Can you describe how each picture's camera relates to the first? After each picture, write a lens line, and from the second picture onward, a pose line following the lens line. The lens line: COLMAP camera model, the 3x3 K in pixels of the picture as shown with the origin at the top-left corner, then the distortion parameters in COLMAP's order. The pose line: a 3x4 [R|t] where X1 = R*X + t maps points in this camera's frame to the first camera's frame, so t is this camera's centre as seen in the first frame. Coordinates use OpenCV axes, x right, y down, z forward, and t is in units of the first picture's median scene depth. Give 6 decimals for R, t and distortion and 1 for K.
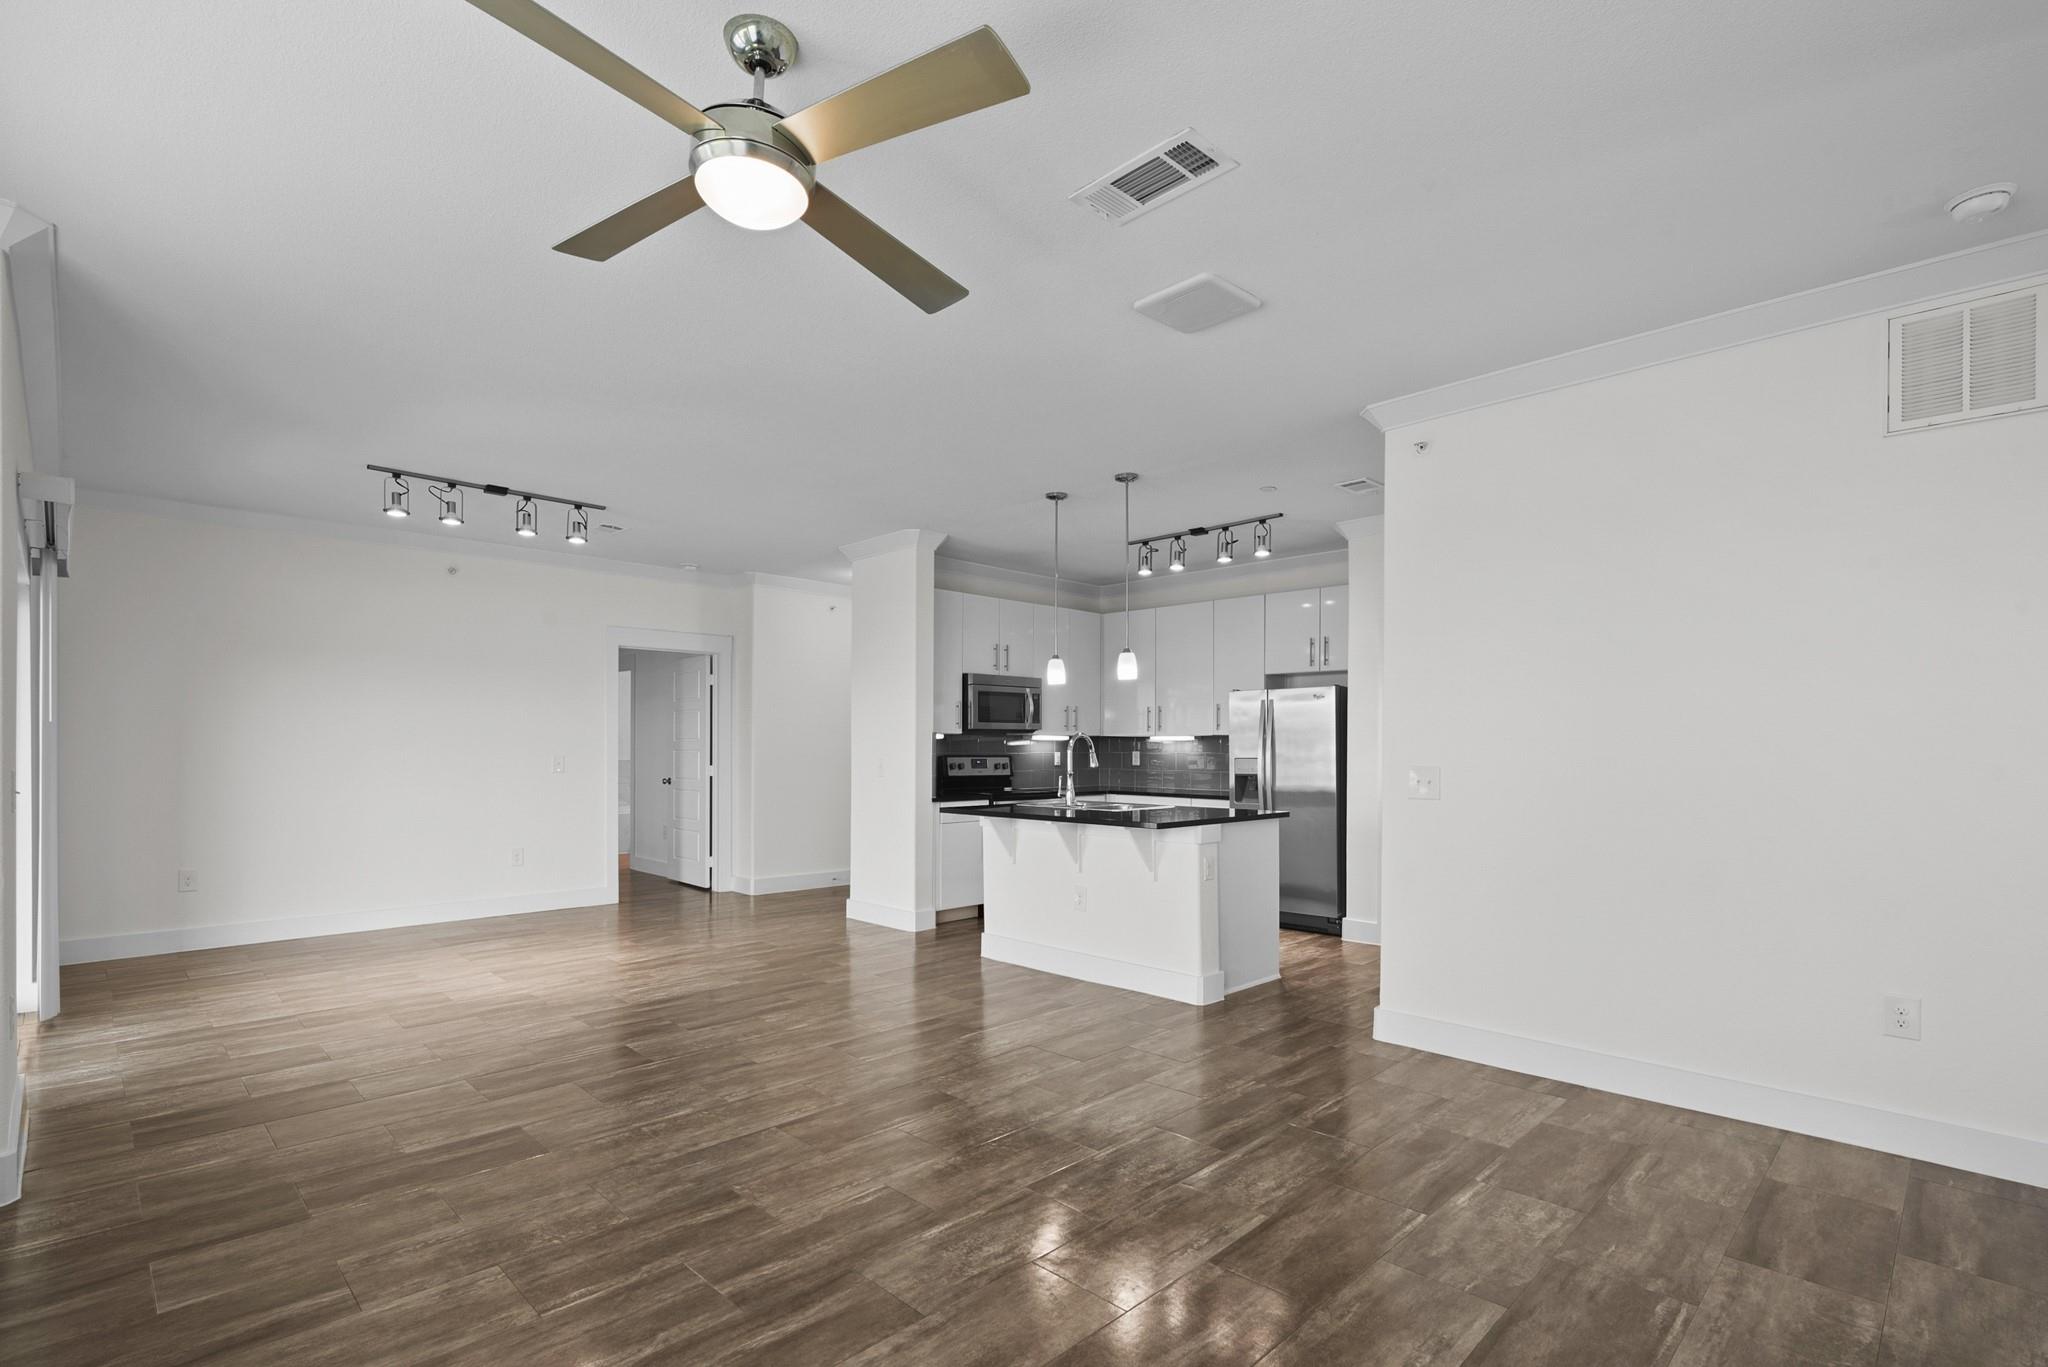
lens RADIAL K [[942.4, 0, 1009.9], [0, 942.4, 751.0], [0, 0, 1]] dist [-0.000935, -0.000007]
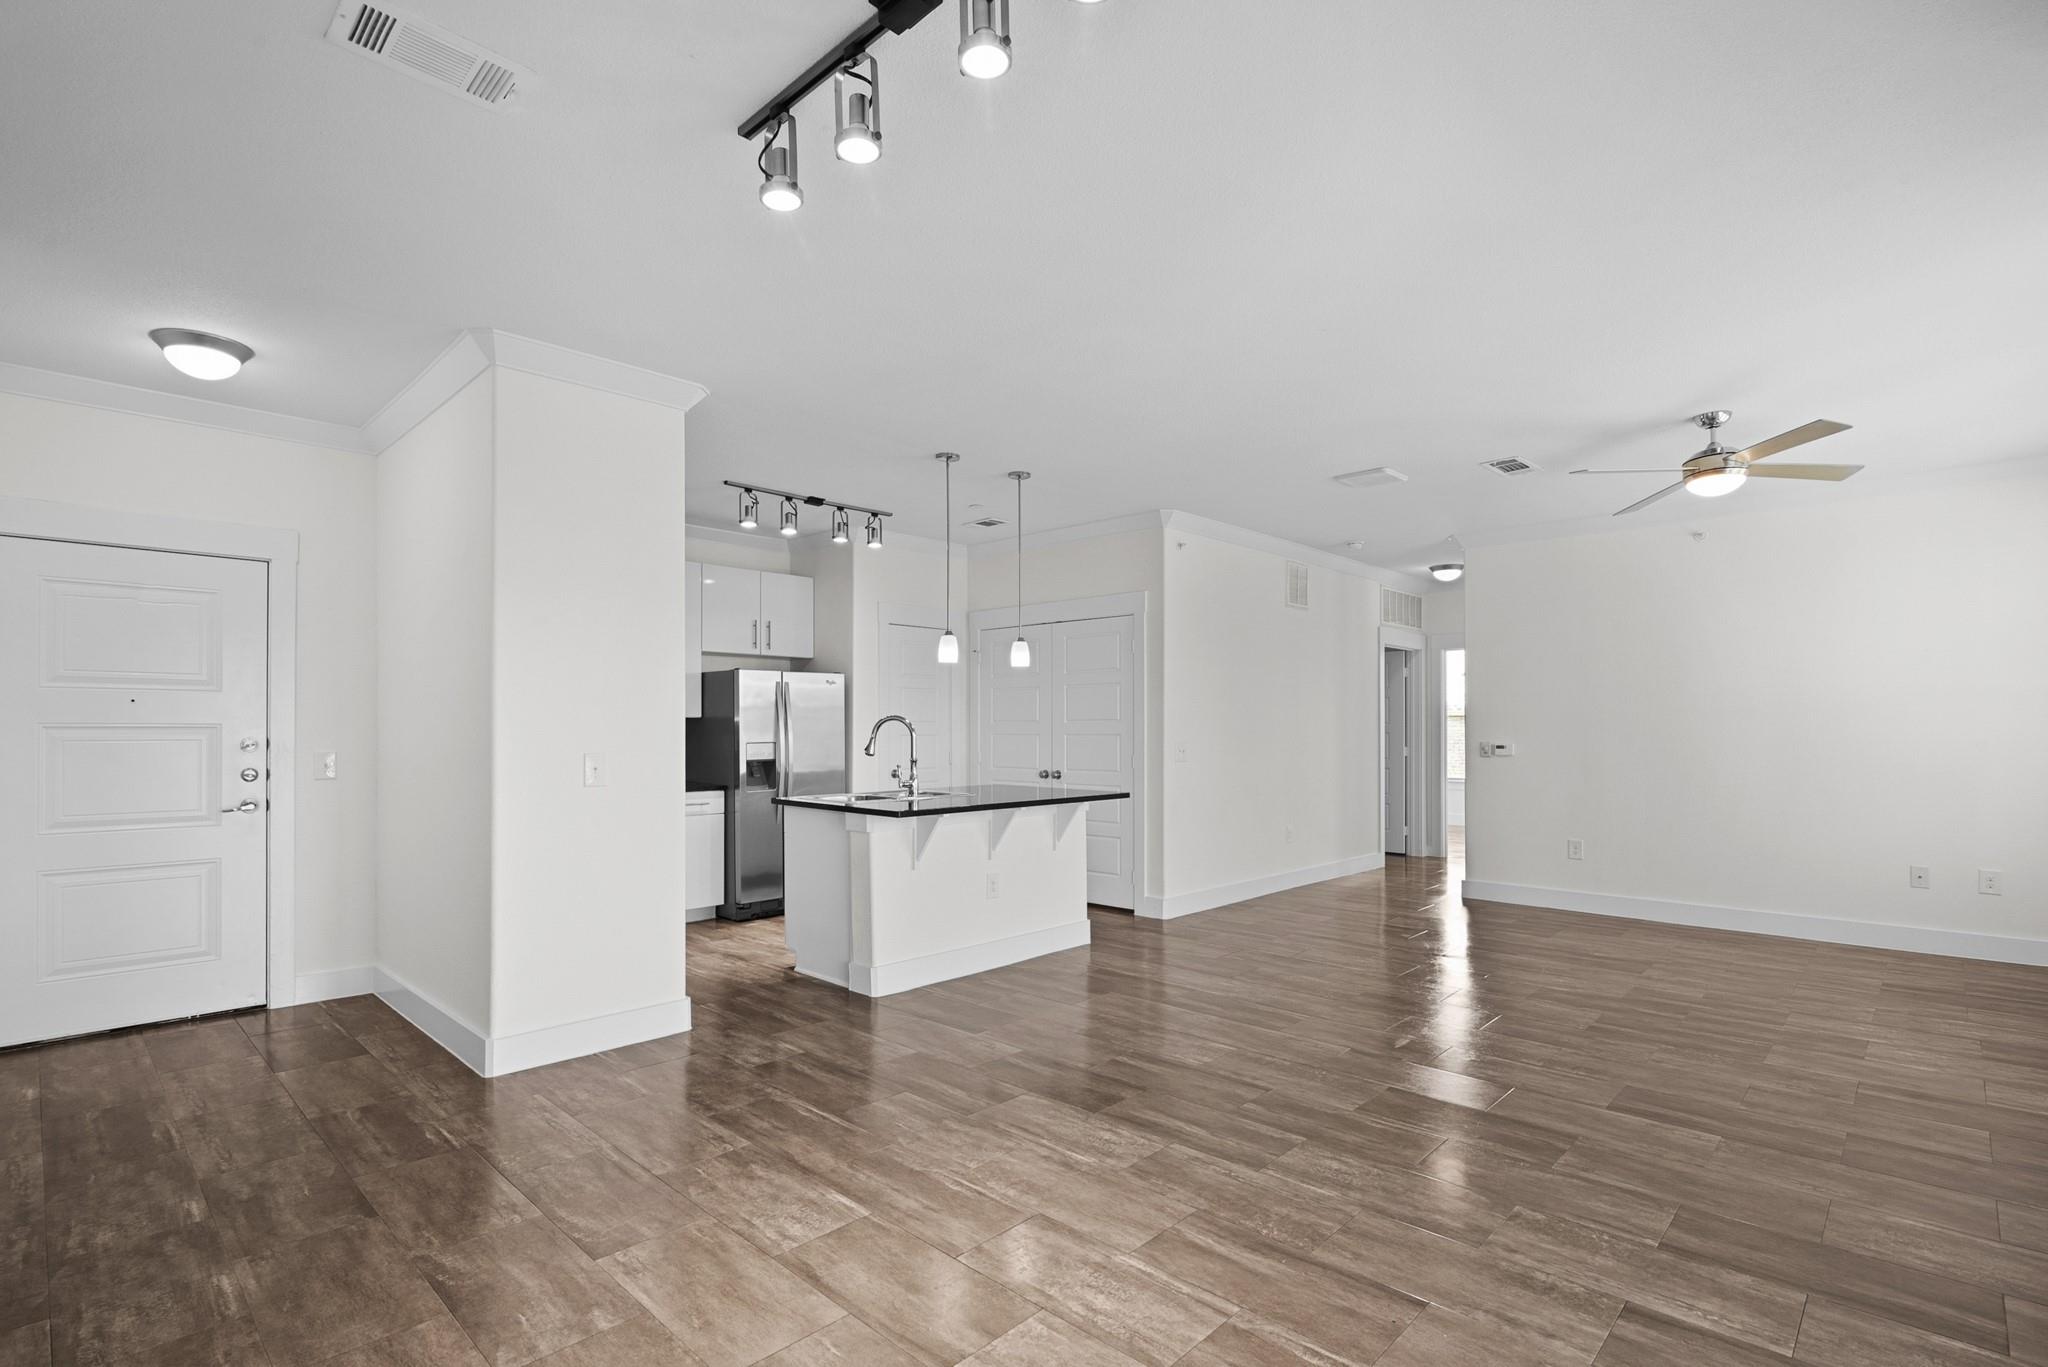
lens RADIAL K [[959.0, 0, 1024.8], [0, 959.0, 724.0], [0, 0, 1]] dist [-0.003307, -0.000104]
pose [[-0.022984, 0.003121, 0.999731, -0.701230], [0.005193, 0.999982, -0.003002, -0.006505], [-0.999722, 0.005123, -0.023000, 0.751578]]
